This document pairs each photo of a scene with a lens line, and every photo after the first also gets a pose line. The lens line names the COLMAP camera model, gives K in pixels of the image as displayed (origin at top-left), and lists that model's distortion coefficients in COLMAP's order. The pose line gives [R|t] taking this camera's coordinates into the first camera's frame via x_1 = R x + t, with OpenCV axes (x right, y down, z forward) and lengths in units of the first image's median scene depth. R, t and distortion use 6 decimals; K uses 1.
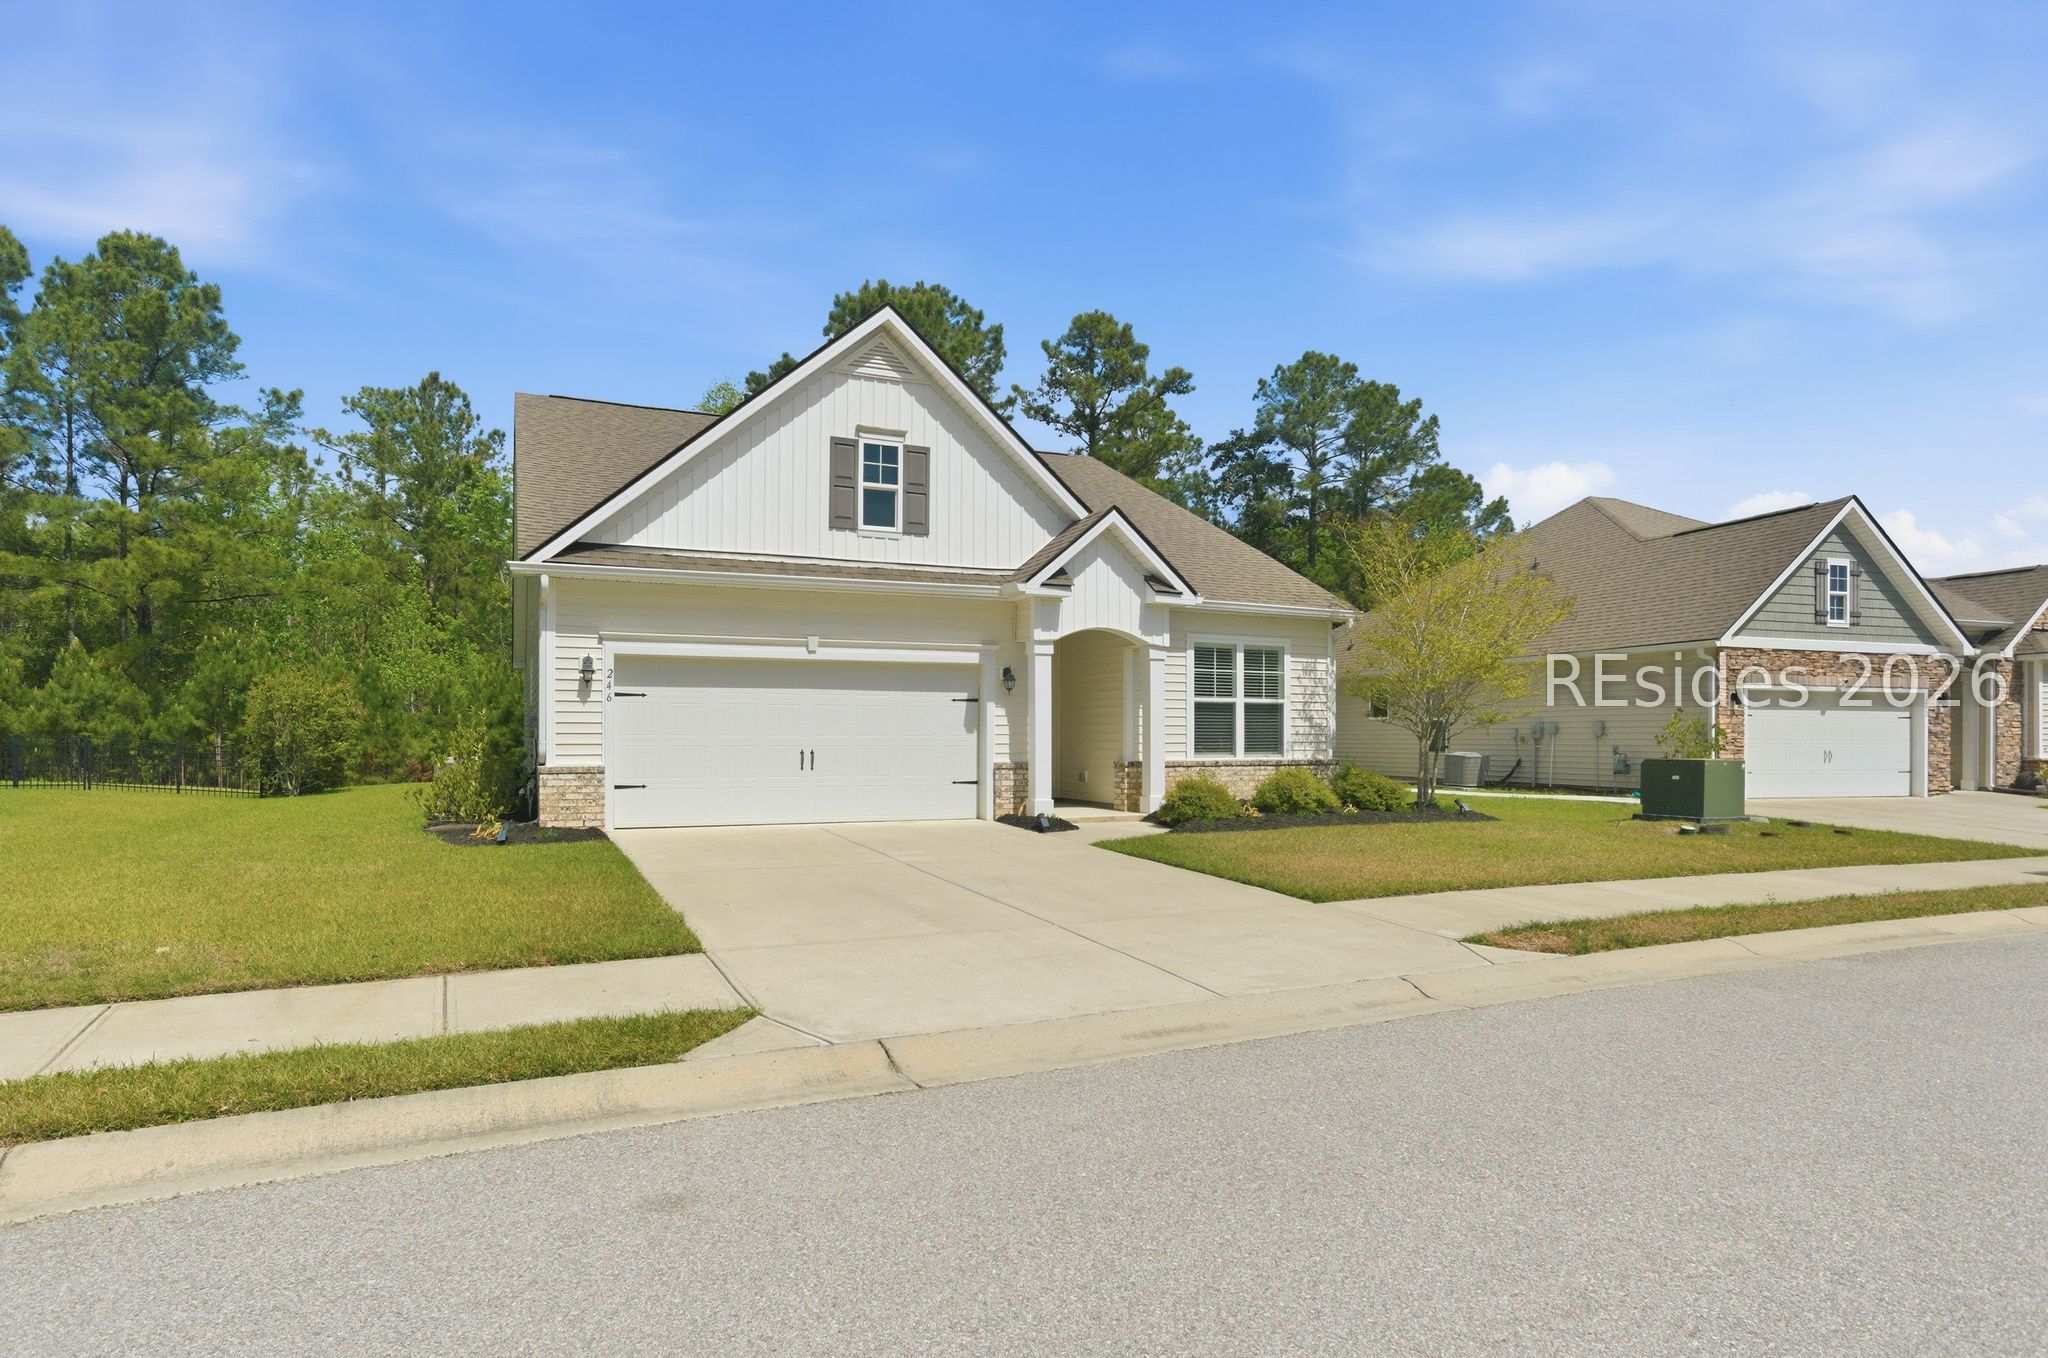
lens RADIAL K [[1061.2, 0, 957.1], [0, 1061.2, 698.6], [0, 0, 1]] dist [-0.004672, -0.000207]
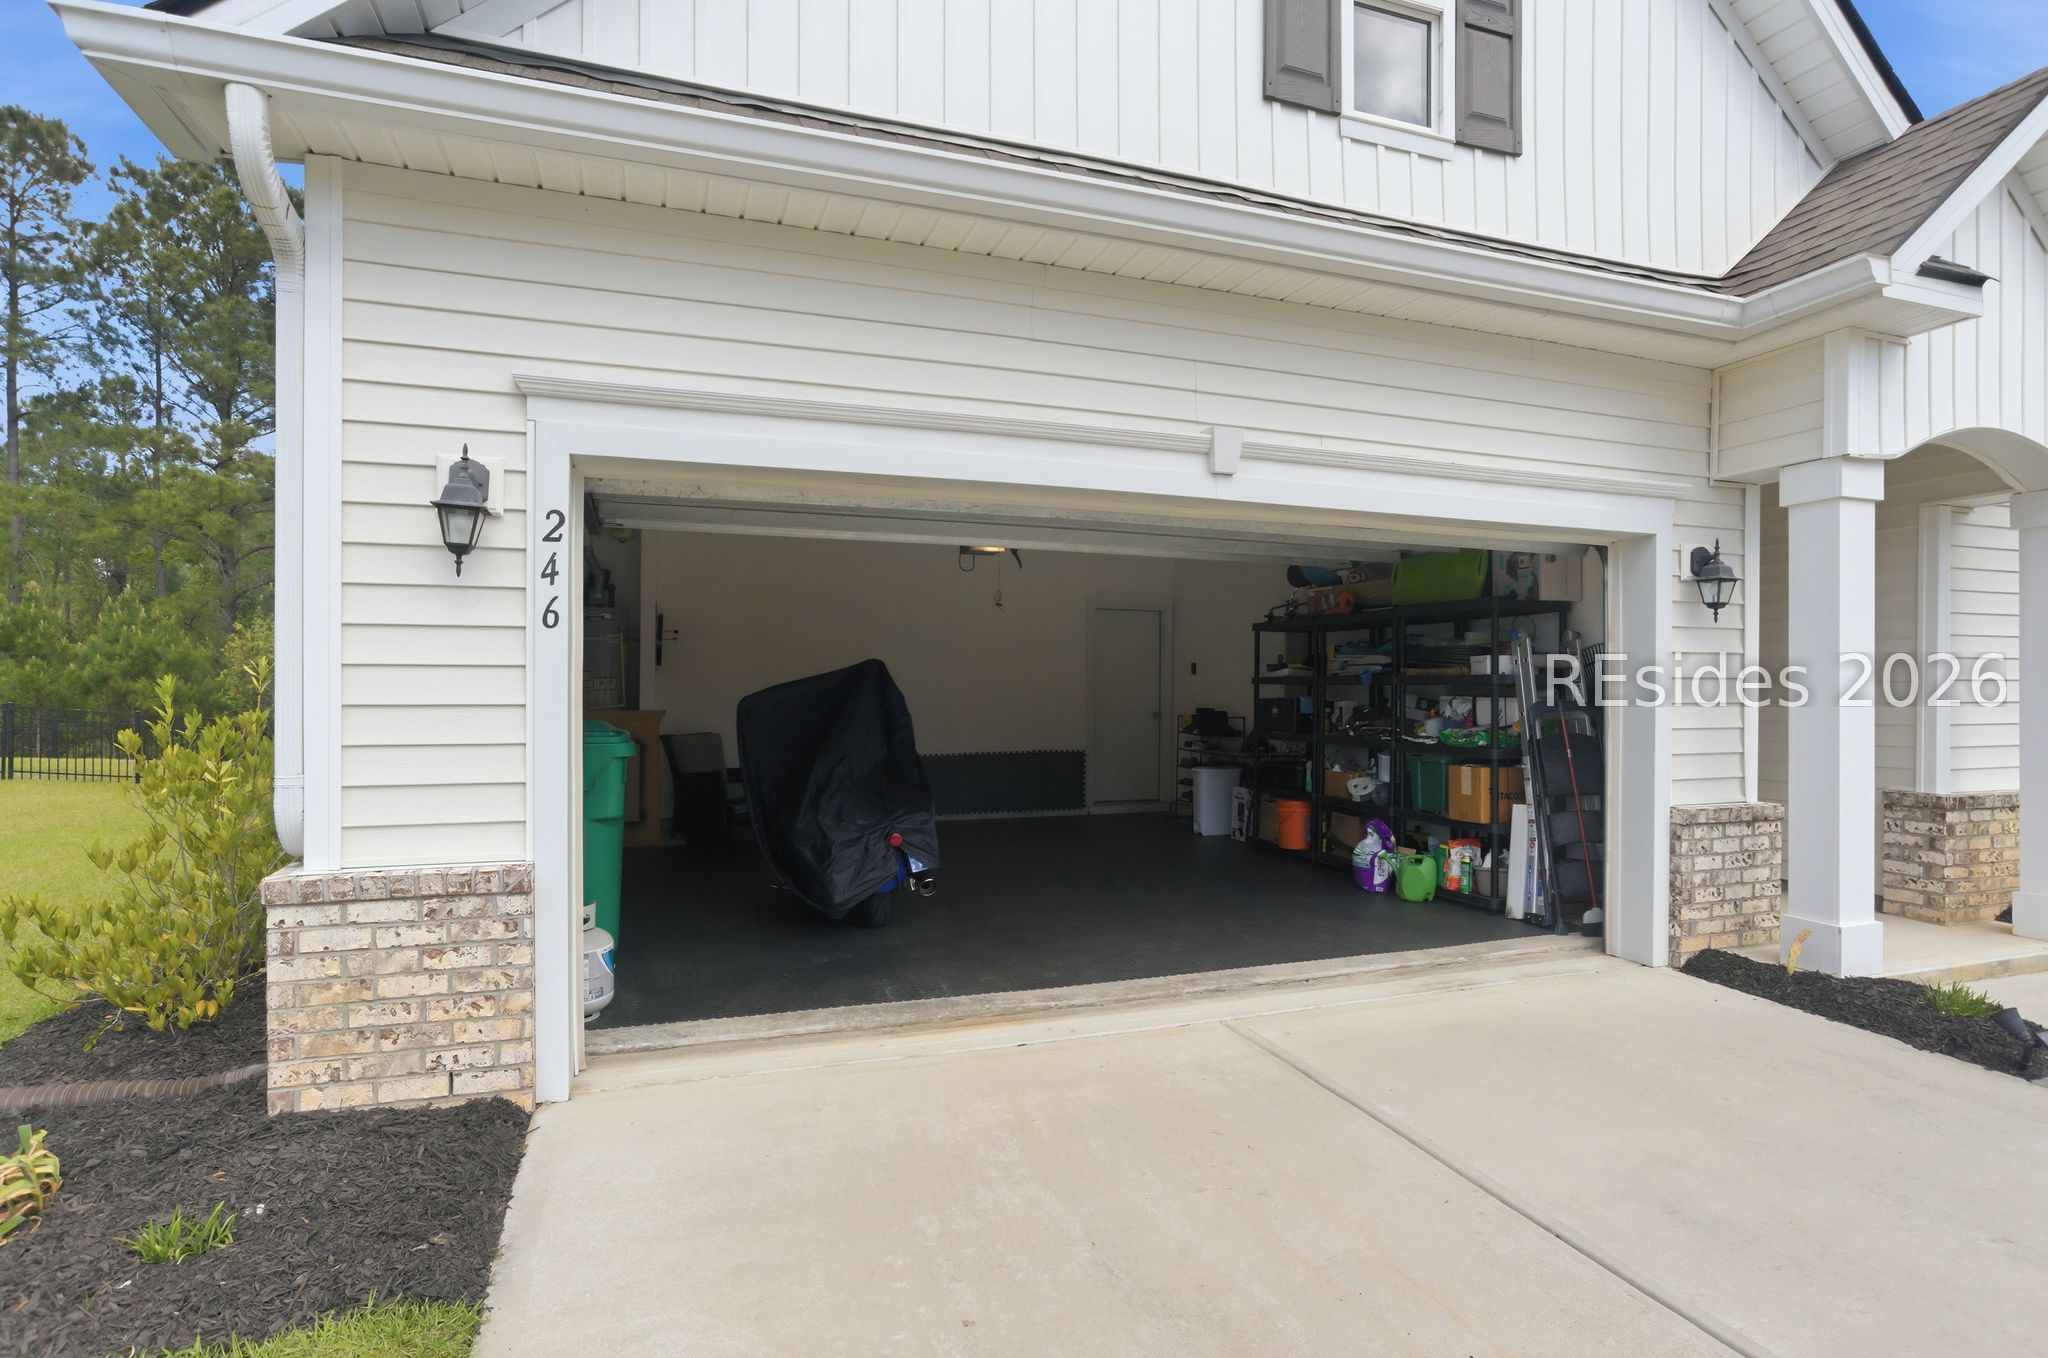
lens RADIAL K [[952.5, 0, 1021.8], [0, 952.5, 684.0], [0, 0, 1]] dist [-0.010250, 0.000138]
pose [[0.998784, 0.000808, -0.049297, -0.173552], [0.000504, 0.999646, 0.026595, 0.009848], [0.049301, -0.026588, 0.998430, 0.678439]]
